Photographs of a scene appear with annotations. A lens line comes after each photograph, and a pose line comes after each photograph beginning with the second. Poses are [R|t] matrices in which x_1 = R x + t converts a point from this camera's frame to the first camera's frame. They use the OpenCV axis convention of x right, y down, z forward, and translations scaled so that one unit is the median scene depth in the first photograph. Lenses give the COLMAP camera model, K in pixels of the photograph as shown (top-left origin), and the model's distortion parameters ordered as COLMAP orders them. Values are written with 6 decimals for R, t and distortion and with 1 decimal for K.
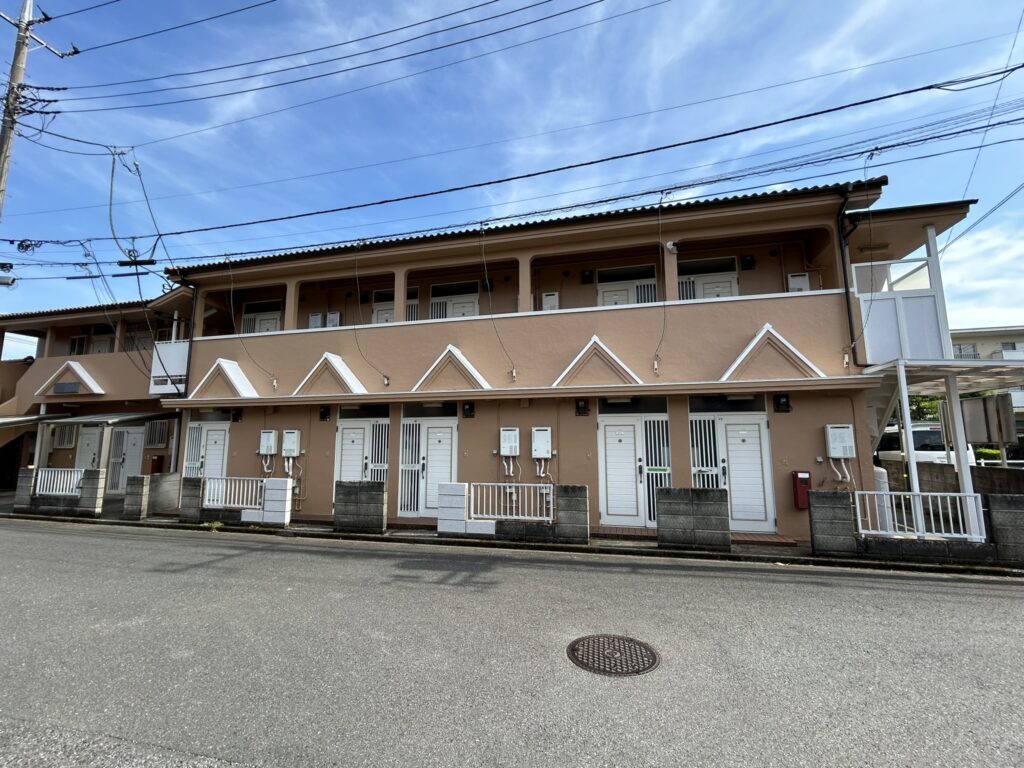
lens RADIAL K [[415.9, 0, 544.3], [0, 415.9, 390.2], [0, 0, 1]] dist [-0.001256, 0.000343]
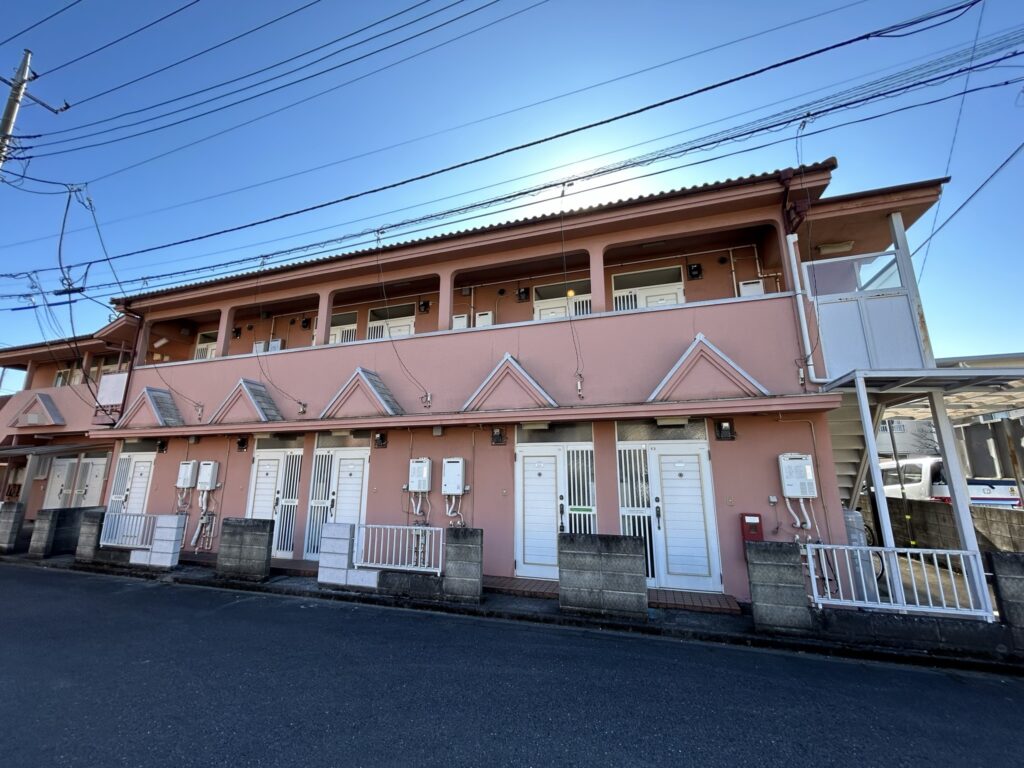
lens RADIAL K [[415.9, 0, 511.3], [0, 415.9, 386.7], [0, 0, 1]] dist [-0.001256, 0.000343]
pose [[0.997841, -0.010877, -0.064768, 0.183480], [0.005477, 0.996536, -0.082984, 0.012440], [0.065446, 0.082450, 0.994444, 0.131538]]
